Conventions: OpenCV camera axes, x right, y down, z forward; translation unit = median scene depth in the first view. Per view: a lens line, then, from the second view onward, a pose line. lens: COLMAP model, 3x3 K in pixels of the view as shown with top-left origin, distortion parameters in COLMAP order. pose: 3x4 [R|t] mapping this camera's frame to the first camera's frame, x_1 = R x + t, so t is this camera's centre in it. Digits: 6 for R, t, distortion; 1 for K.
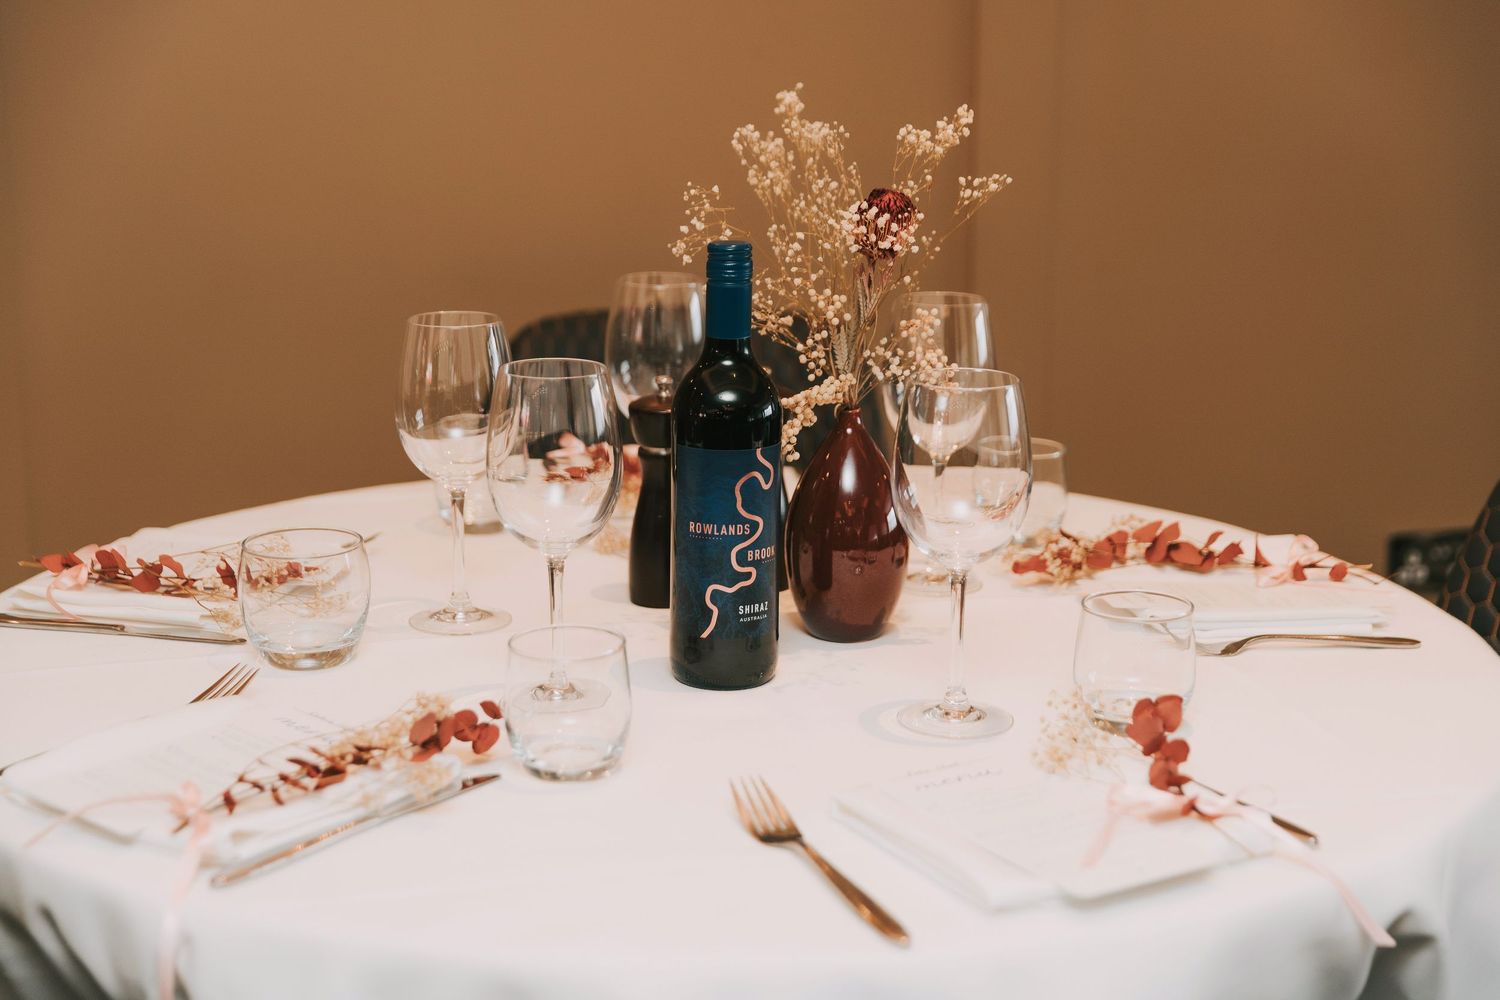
lens RADIAL K [[2325.2, 0, 750.0], [0, 2325.2, 500.0], [0, 0, 1]] dist [-0.038216, 0.044147]
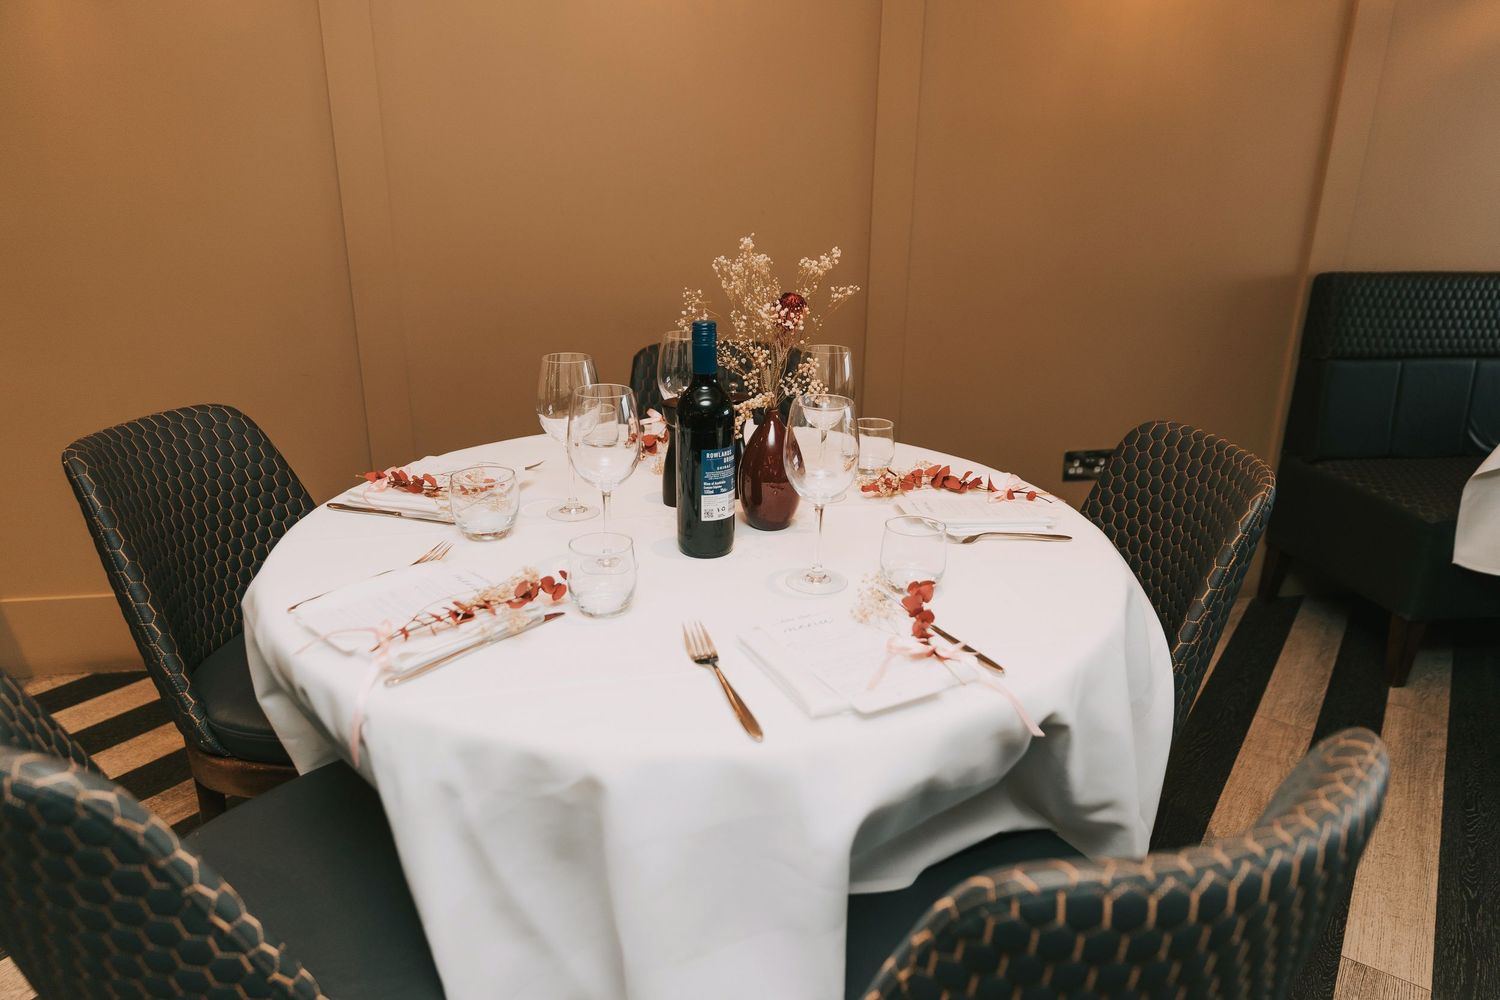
lens RADIAL K [[977.5, 0, 750.0], [0, 977.5, 500.0], [0, 0, 1]] dist [-0.007603, -0.016042]
pose [[0.998584, 0.024882, -0.047011, 0.065475], [-0.020054, 0.994735, 0.100503, -0.046426], [0.049264, -0.099418, 0.993825, 0.203716]]
